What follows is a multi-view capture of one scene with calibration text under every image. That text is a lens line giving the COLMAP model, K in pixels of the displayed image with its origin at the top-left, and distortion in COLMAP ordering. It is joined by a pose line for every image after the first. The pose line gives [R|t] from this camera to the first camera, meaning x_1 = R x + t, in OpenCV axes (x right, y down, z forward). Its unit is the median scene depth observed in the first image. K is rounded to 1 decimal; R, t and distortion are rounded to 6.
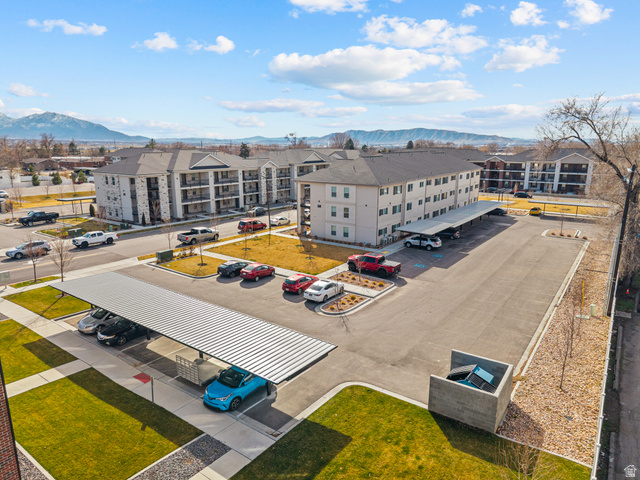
lens RADIAL K [[428.5, 0, 320.0], [0, 428.5, 240.0], [0, 0, 1]] dist [-0.000060, -0.000019]
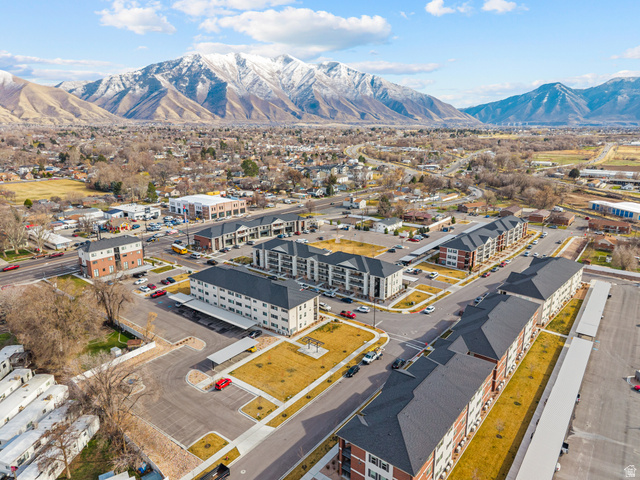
lens RADIAL K [[428.5, 0, 320.0], [0, 428.5, 240.0], [0, 0, 1]] dist [-0.000060, -0.000019]
pose [[-0.040271, 0.251525, -0.967013, 1.877744], [-0.208404, 0.944398, 0.254322, -0.852956], [0.977213, 0.211771, 0.014387, 1.225828]]
